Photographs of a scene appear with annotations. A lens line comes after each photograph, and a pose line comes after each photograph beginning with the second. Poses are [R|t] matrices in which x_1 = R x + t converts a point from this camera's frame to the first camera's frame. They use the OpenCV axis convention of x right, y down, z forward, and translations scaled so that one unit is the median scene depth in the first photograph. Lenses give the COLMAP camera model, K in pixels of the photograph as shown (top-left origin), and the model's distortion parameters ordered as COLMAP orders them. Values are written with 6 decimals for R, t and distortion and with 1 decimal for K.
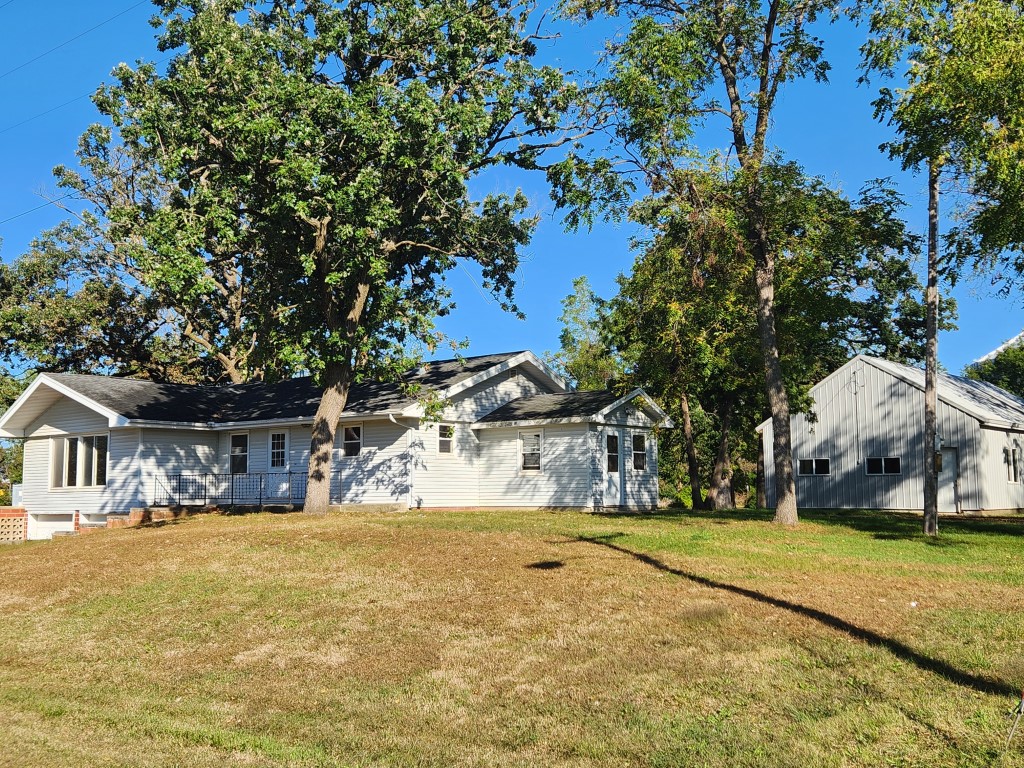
lens RADIAL K [[1250.1, 0, 513.9], [0, 1250.1, 384.4], [0, 0, 1]] dist [0.068230, 0.000000]
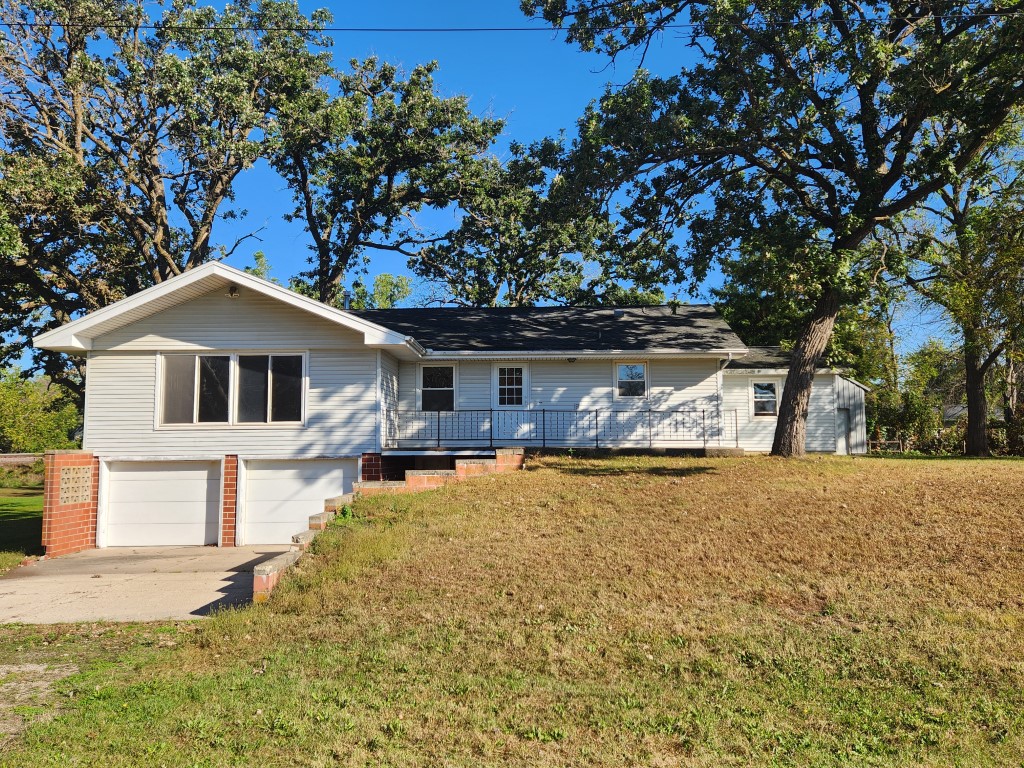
lens RADIAL K [[837.4, 0, 509.6], [0, 837.4, 378.2], [0, 0, 1]] dist [0.090145, 0.001791]
pose [[0.762107, 0.057583, 0.644885, -0.577562], [-0.059612, 0.998047, -0.018669, 0.058522], [-0.644701, -0.024215, 0.764052, 0.555895]]
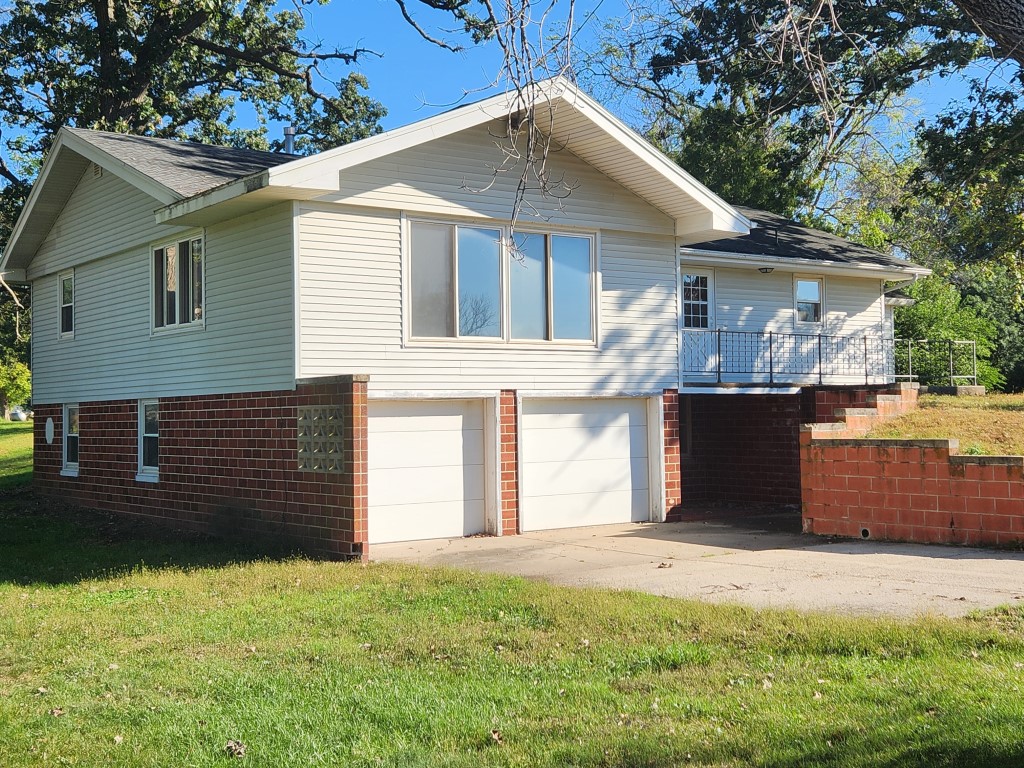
lens RADIAL K [[1250.1, 0, 514.6], [0, 1250.1, 385.4], [0, 0, 1]] dist [0.068230, 0.000000]
pose [[0.233829, 0.024110, 0.971979, -0.836021], [-0.079755, 0.996799, -0.005539, 0.106852], [-0.969001, -0.076225, 0.235004, 0.949313]]
